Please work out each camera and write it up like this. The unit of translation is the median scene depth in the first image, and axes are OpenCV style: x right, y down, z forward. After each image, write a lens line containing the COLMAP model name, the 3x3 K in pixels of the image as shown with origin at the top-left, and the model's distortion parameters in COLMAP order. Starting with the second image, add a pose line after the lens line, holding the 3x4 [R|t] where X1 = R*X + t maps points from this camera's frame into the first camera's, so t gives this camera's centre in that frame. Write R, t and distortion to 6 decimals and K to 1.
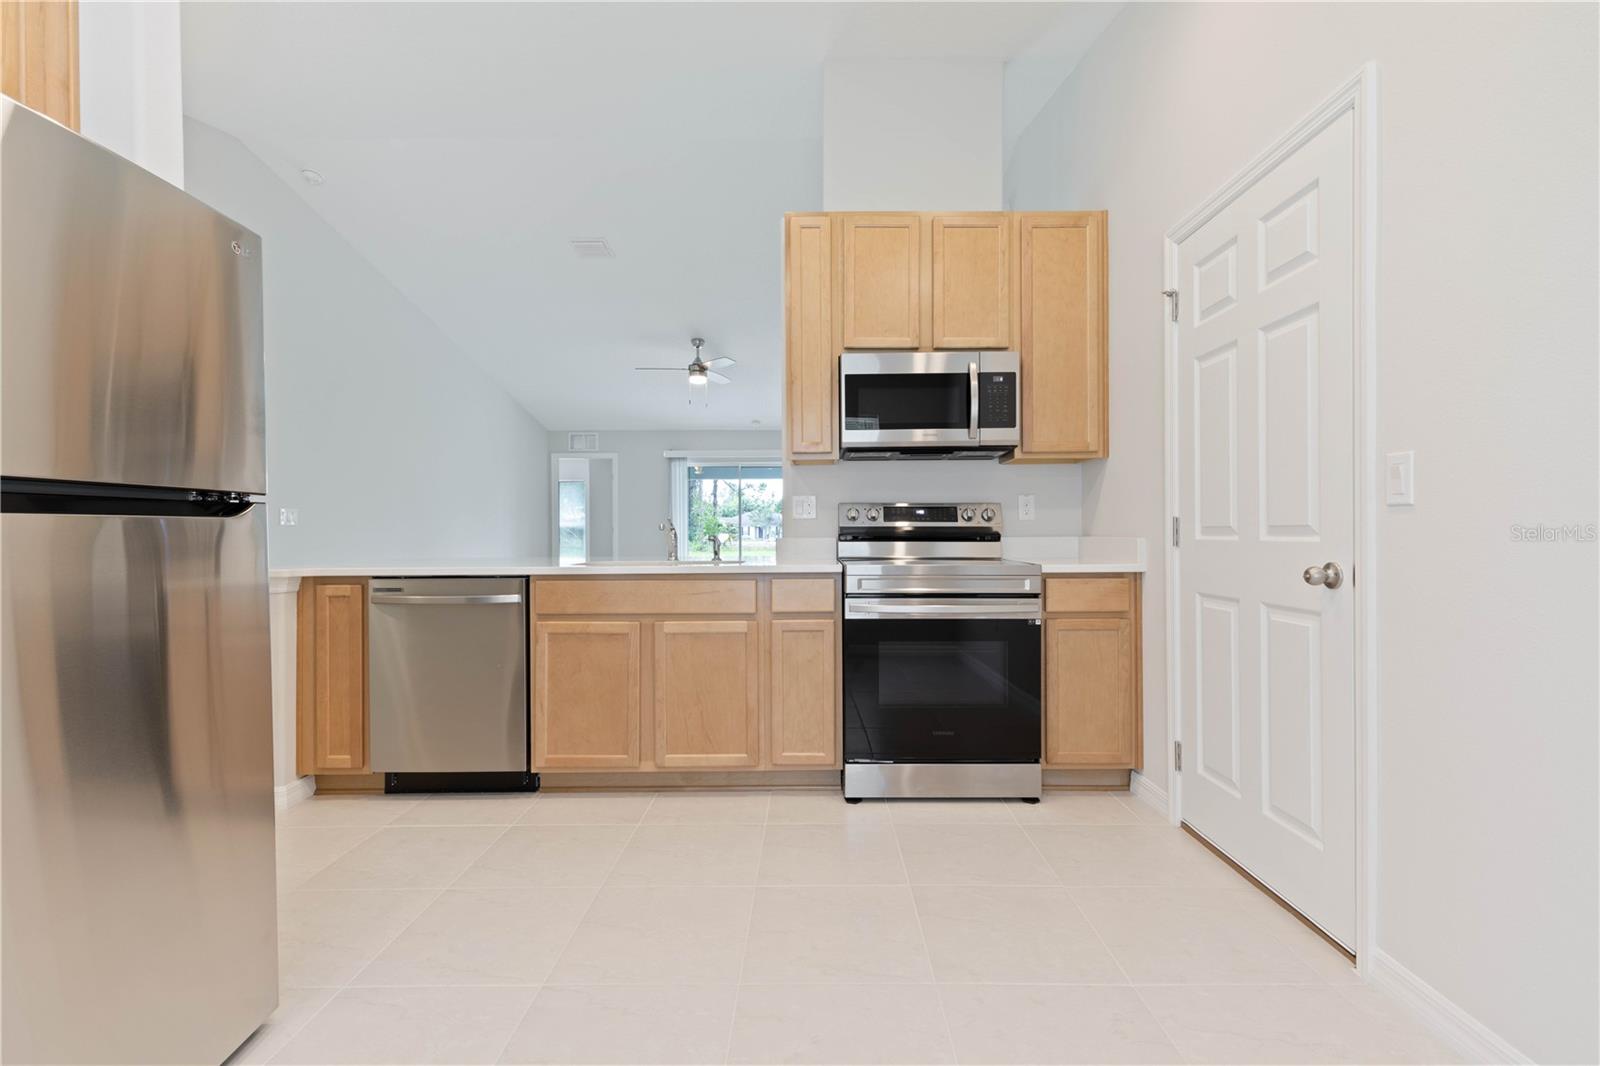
lens RADIAL K [[728.4, 0, 800.0], [0, 728.4, 533.0], [0, 0, 1]] dist [-0.000141, -0.000014]
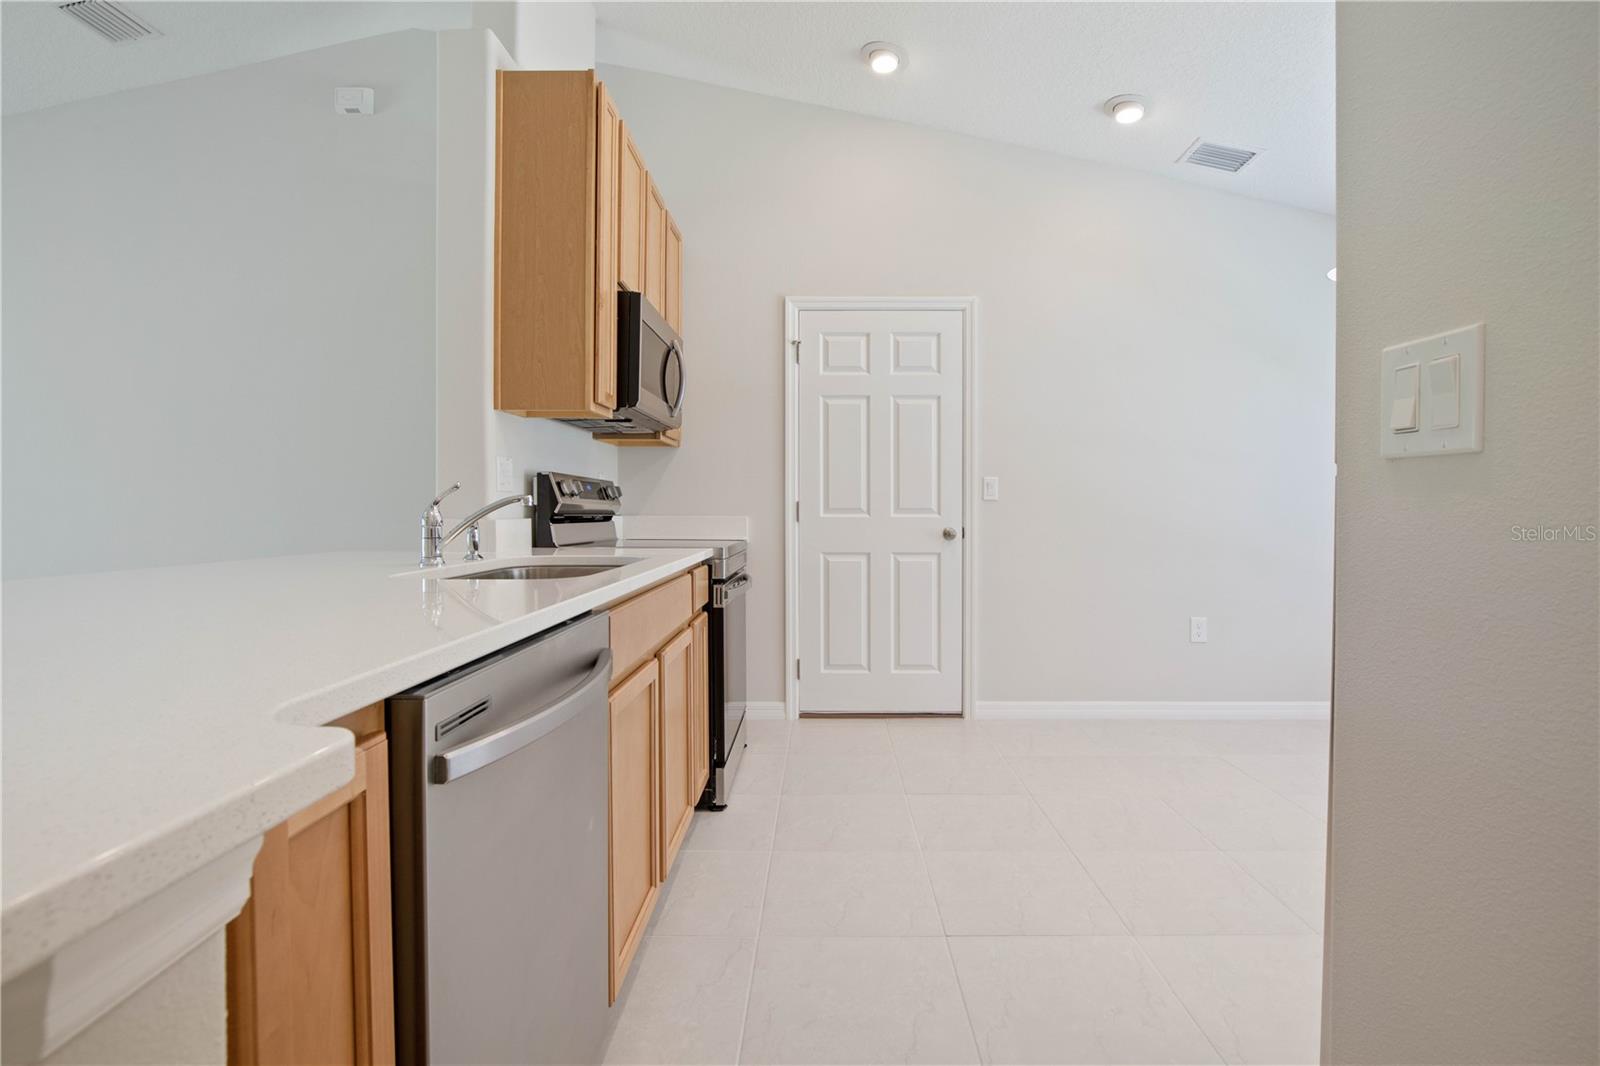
lens RADIAL K [[750.5, 0, 812.7], [0, 750.5, 524.9], [0, 0, 1]] dist [-0.028632, 0.010692]
pose [[-0.001399, -0.015981, 0.999871, -0.330975], [-0.000399, 0.999872, 0.015980, 0.000470], [-0.999999, -0.000377, -0.001405, 0.341365]]
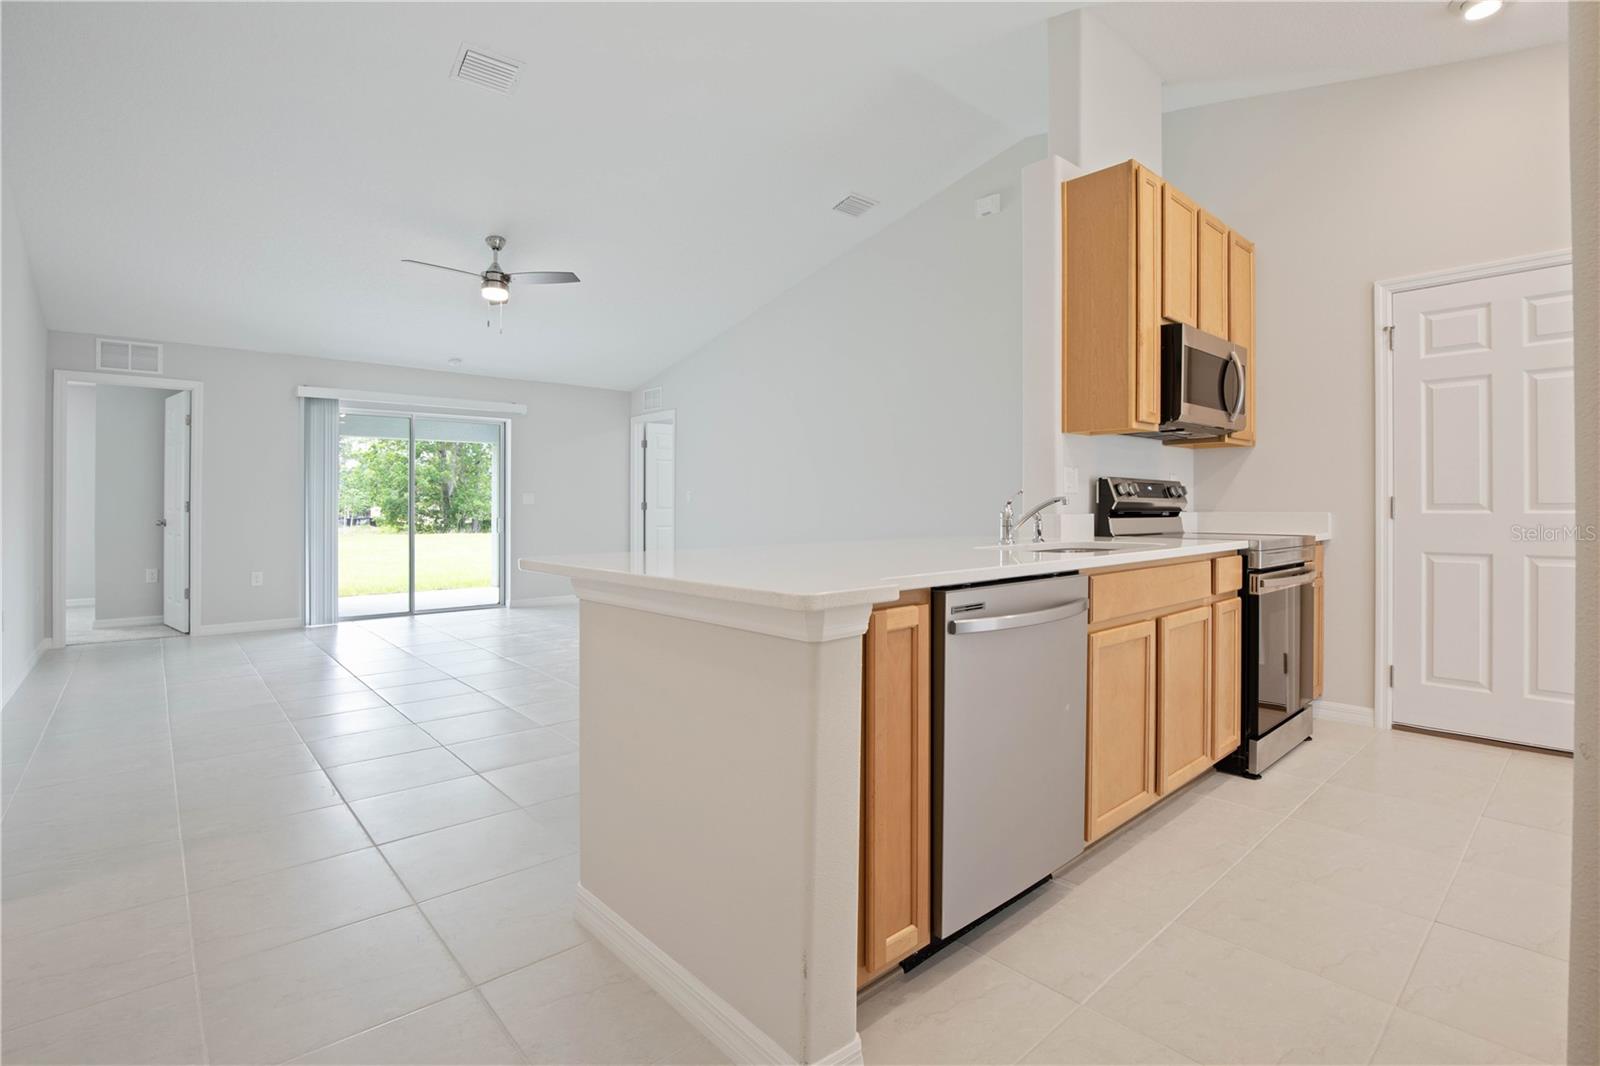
lens RADIAL K [[749.5, 0, 813.2], [0, 749.5, 512.0], [0, 0, 1]] dist [-0.027517, -0.000081]
pose [[0.731656, -0.002647, 0.681668, -0.411029], [0.001334, 0.999996, 0.002452, 0.000743], [-0.681672, -0.000885, 0.731657, 0.258281]]
